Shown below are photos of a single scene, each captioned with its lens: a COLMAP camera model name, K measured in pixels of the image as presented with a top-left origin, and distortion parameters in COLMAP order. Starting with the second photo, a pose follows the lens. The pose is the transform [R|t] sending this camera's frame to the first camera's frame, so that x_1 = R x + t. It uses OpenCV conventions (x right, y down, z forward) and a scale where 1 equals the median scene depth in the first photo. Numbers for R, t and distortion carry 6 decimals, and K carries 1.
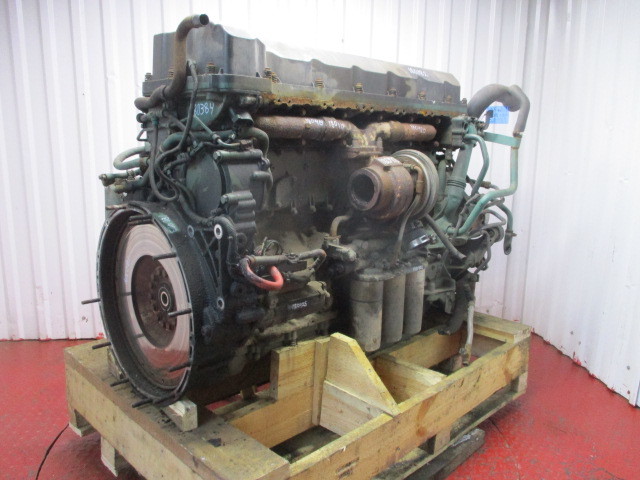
lens RADIAL K [[521.3, 0, 320.0], [0, 521.3, 240.0], [0, 0, 1]] dist [-0.012188, -0.000987]
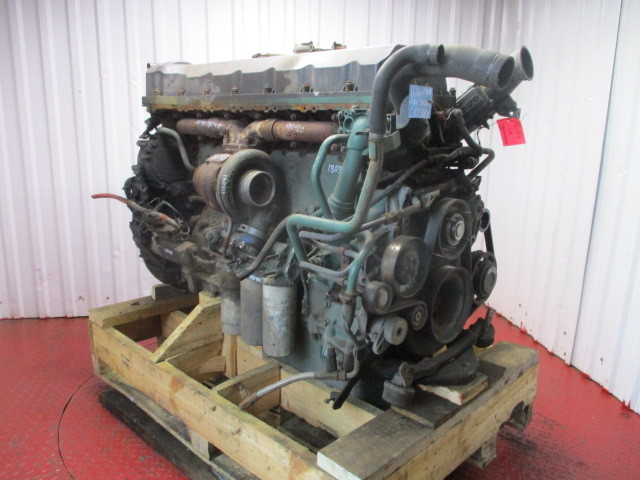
lens RADIAL K [[521.3, 0, 320.0], [0, 521.3, 240.0], [0, 0, 1]] dist [-0.012188, -0.000987]
pose [[0.011674, 0.209651, -0.977707, 1.201194], [-0.206893, 0.957121, 0.202766, -0.248942], [0.978294, 0.199914, 0.054548, 1.170619]]
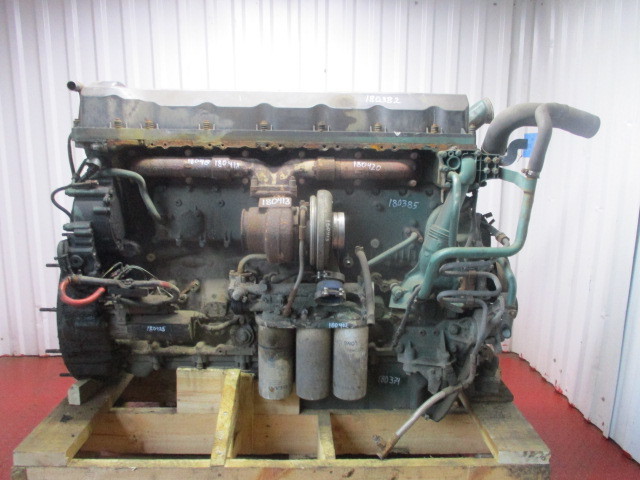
lens RADIAL K [[521.3, 0, 320.0], [0, 521.3, 240.0], [0, 0, 1]] dist [-0.012188, -0.000987]
pose [[0.719035, 0.110811, -0.686083, 0.835032], [-0.132027, 0.991009, 0.021693, -0.114967], [0.682318, 0.074984, 0.727200, 0.378756]]
